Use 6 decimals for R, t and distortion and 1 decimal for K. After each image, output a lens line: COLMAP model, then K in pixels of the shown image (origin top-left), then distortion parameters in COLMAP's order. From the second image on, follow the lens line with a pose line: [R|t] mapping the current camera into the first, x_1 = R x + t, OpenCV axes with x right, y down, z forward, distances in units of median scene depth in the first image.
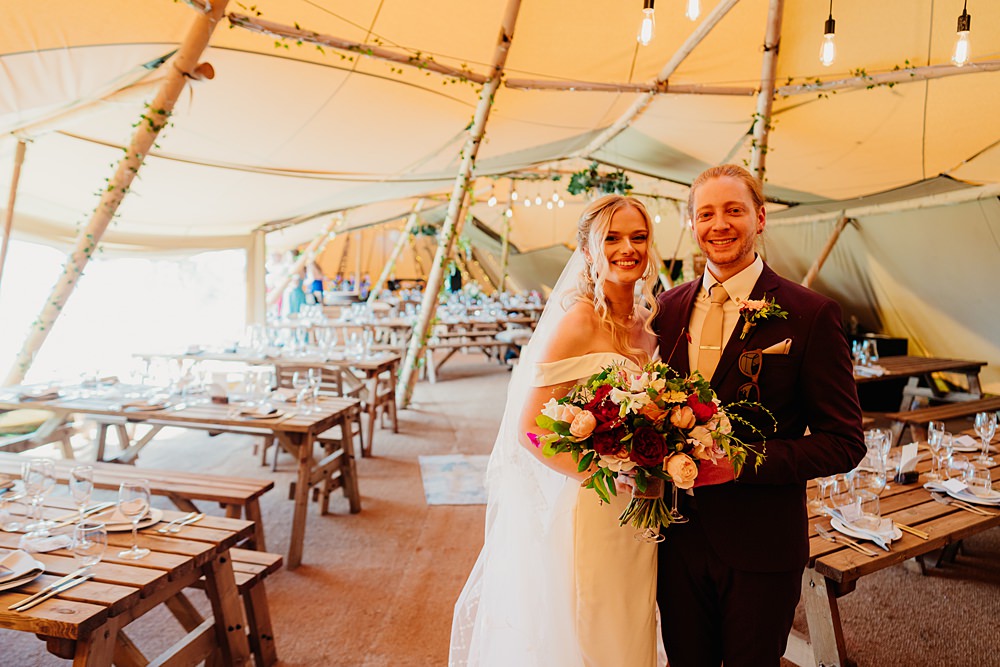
lens RADIAL K [[732.7, 0, 500.0], [0, 732.7, 333.5], [0, 0, 1]] dist [0.003372, 0.002327]
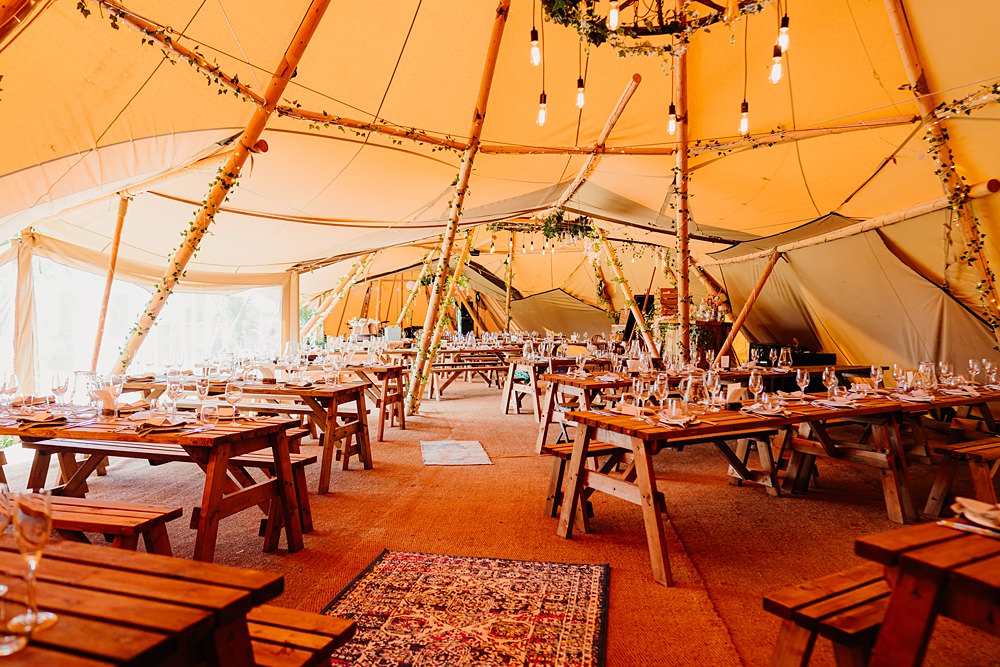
lens RADIAL K [[748.6, 0, 503.3], [0, 748.6, 363.1], [0, 0, 1]] dist [0.004599, -0.001067]
pose [[0.999435, -0.012778, -0.031073, 0.084328], [0.011312, 0.998835, -0.046922, 0.106793], [0.031636, 0.046544, 0.998415, -0.326225]]
